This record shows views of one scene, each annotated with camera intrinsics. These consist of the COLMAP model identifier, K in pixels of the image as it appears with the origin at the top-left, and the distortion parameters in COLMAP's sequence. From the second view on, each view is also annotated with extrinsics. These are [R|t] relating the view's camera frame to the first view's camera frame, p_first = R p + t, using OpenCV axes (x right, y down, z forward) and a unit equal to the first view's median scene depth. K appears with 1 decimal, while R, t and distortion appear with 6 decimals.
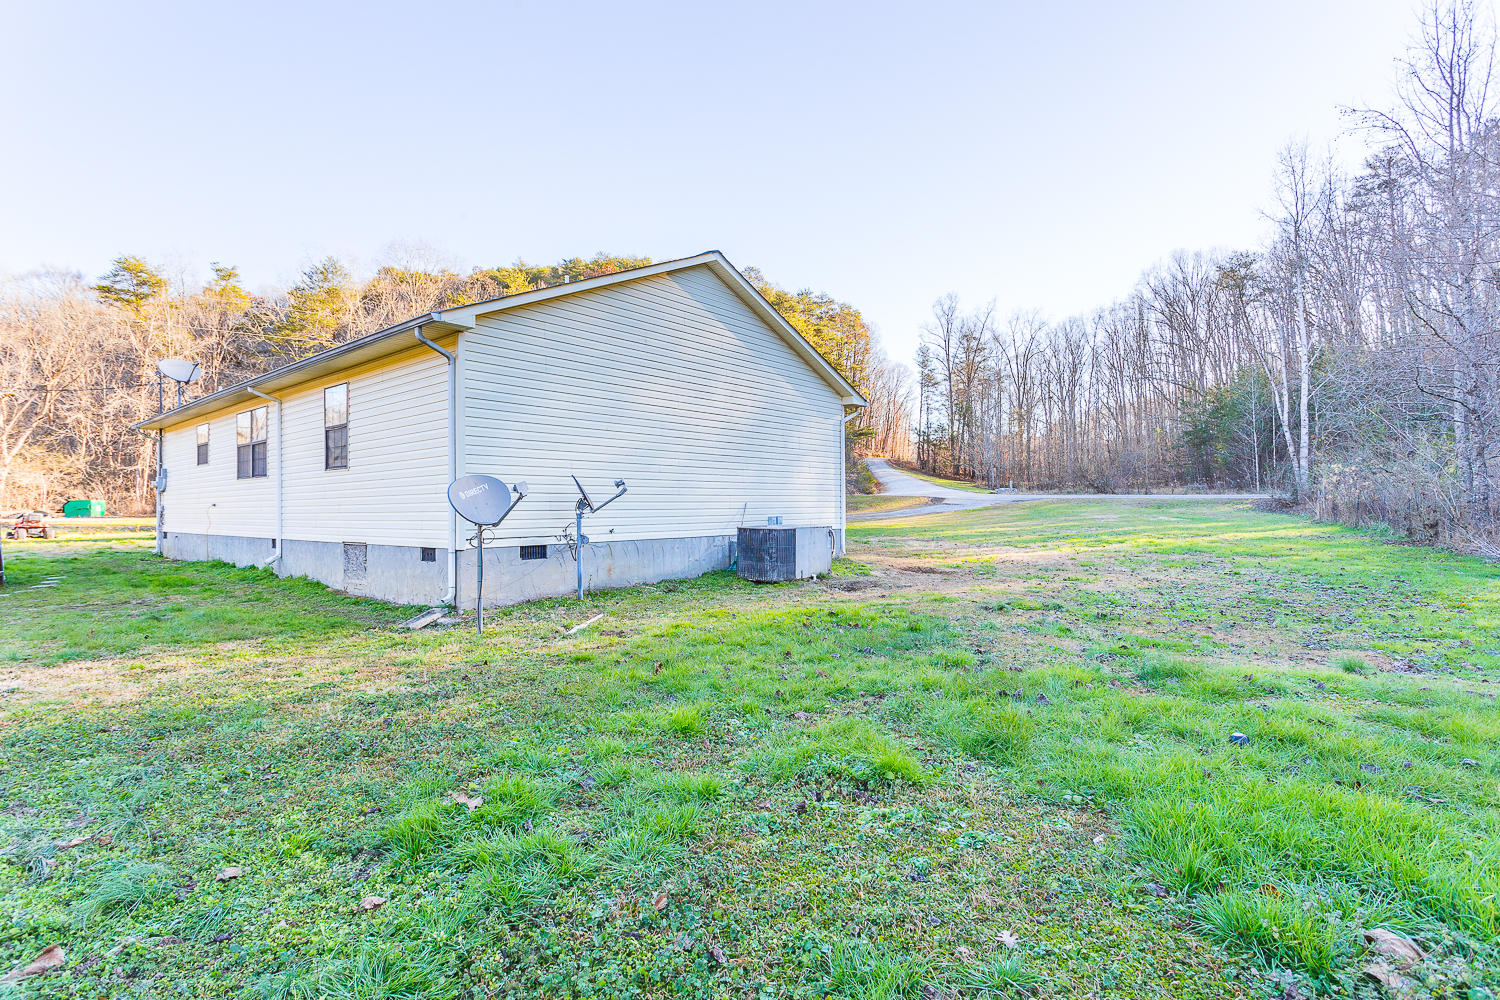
lens RADIAL K [[714.9, 0, 752.8], [0, 714.9, 500.9], [0, 0, 1]] dist [0.003727, 0.000673]
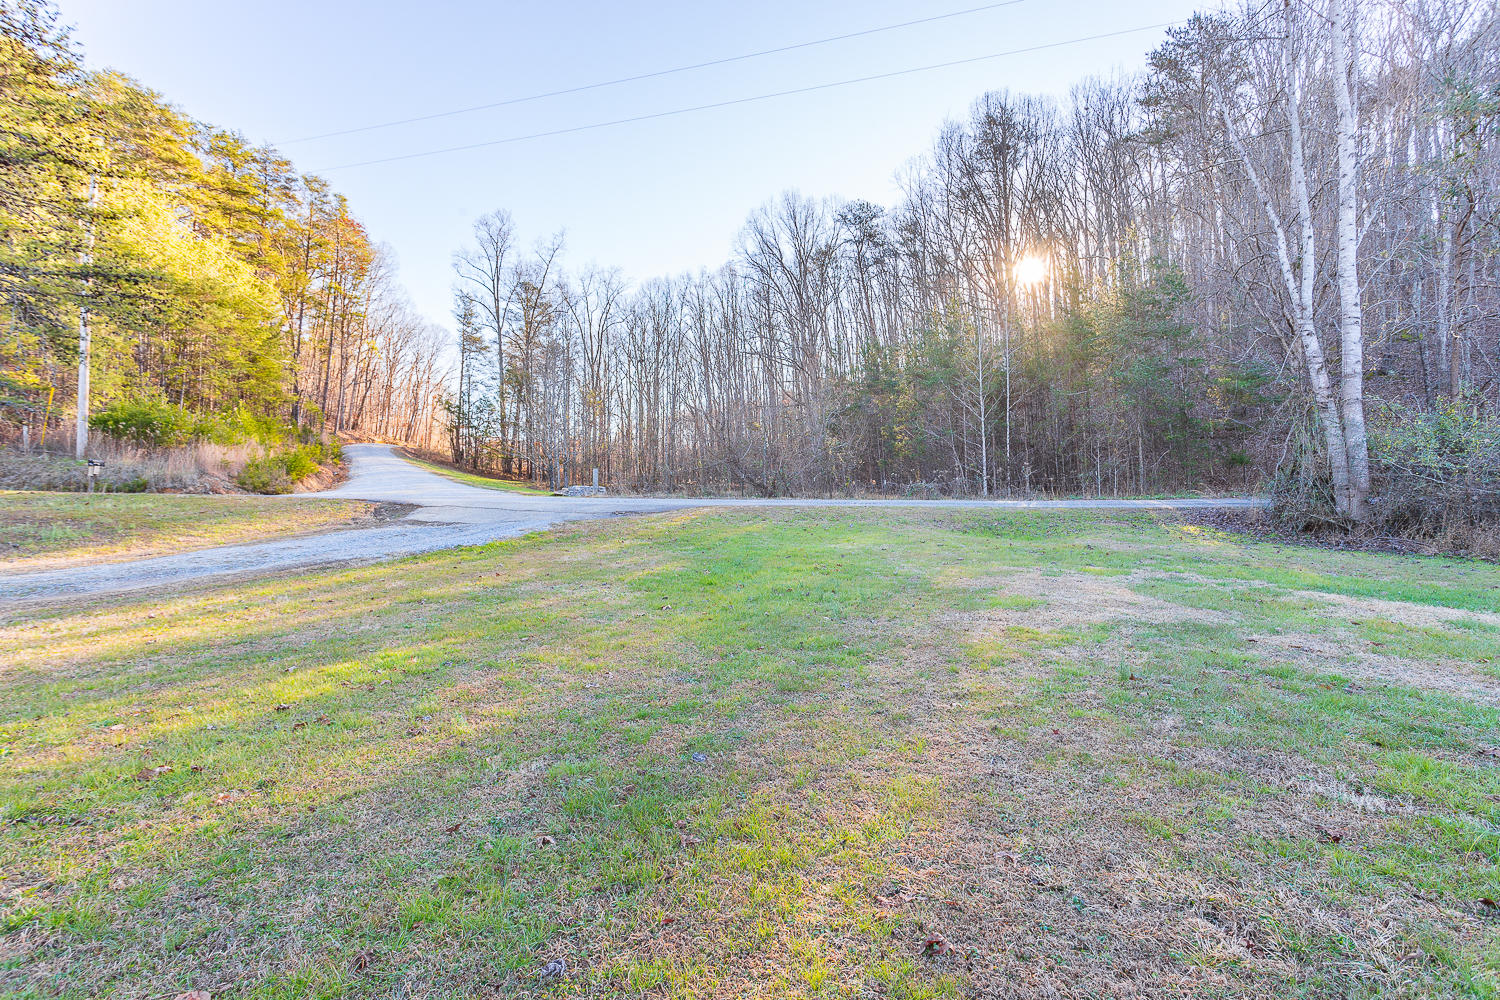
lens RADIAL K [[714.9, 0, 752.8], [0, 714.9, 500.9], [0, 0, 1]] dist [0.003727, 0.000673]
pose [[0.832455, 0.008445, 0.554028, 0.098037], [-0.001417, 0.999913, -0.013113, -0.000670], [-0.554090, 0.010131, 0.832395, 0.291118]]
